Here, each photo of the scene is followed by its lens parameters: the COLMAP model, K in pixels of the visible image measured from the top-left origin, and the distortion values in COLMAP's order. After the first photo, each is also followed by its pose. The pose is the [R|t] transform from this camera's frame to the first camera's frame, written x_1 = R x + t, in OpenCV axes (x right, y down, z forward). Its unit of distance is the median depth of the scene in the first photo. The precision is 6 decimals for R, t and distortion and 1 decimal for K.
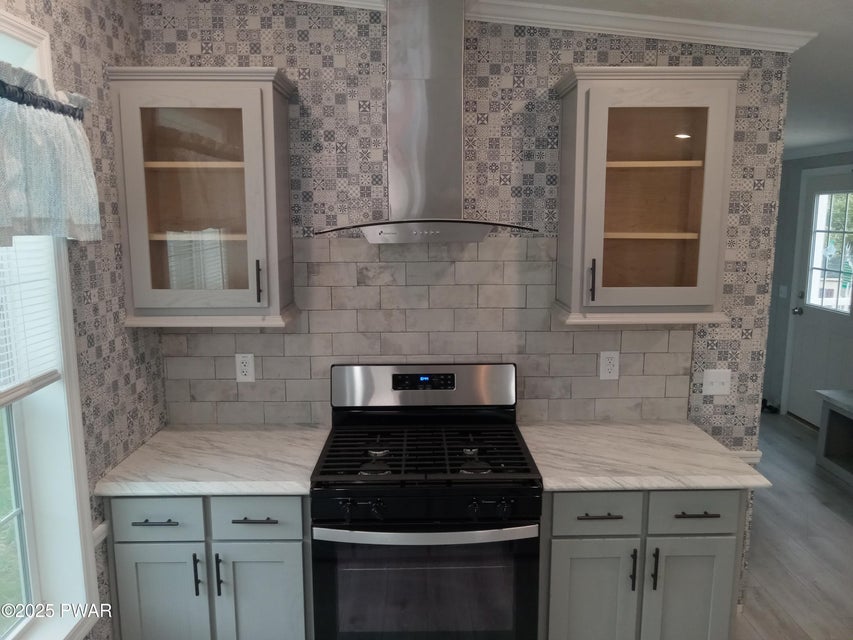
lens RADIAL K [[637.8, 0, 426.4], [0, 637.8, 315.7], [0, 0, 1]] dist [-0.006891, -0.002843]
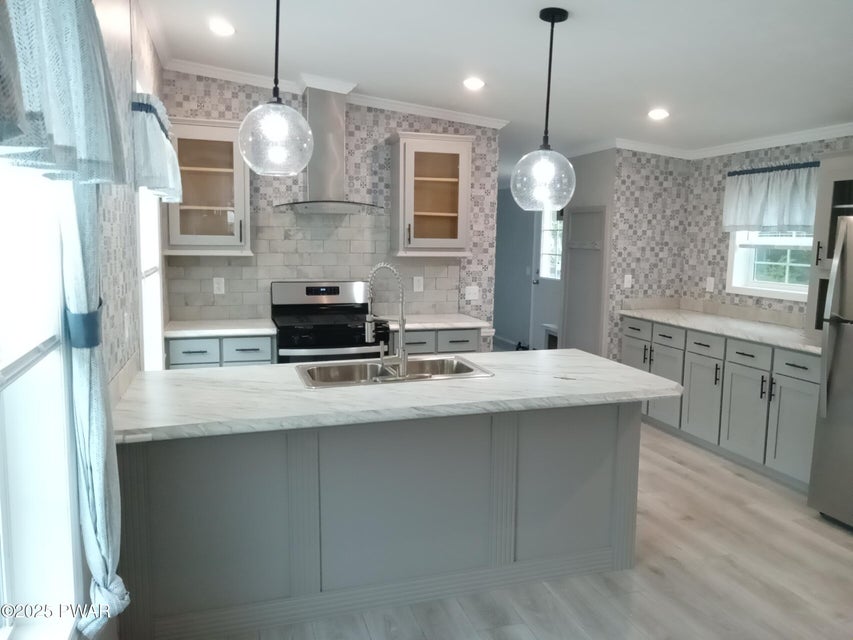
lens RADIAL K [[636.8, 0, 426.8], [0, 636.8, 315.5], [0, 0, 1]] dist [-0.006101, -0.007406]
pose [[0.958532, -0.017332, 0.284457, -0.246457], [0.026977, 0.999185, -0.030023, 0.242582], [-0.283705, 0.036452, 0.958219, -0.877969]]
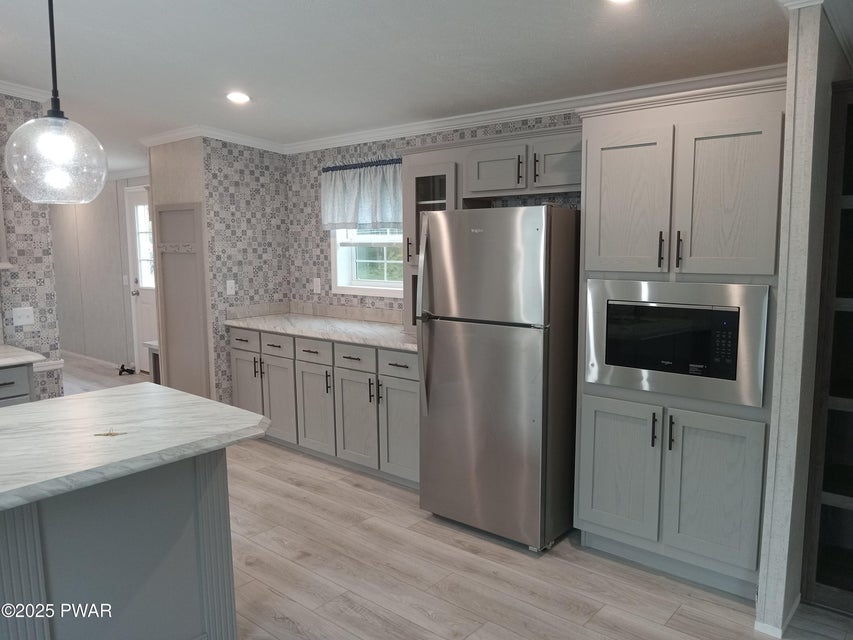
lens RADIAL K [[637.8, 0, 426.4], [0, 637.8, 315.7], [0, 0, 1]] dist [-0.006891, -0.002843]
pose [[0.661697, -0.091111, 0.744215, -0.024909], [0.125233, 0.992076, 0.010108, 0.219199], [-0.739239, 0.086512, 0.667864, -0.723746]]
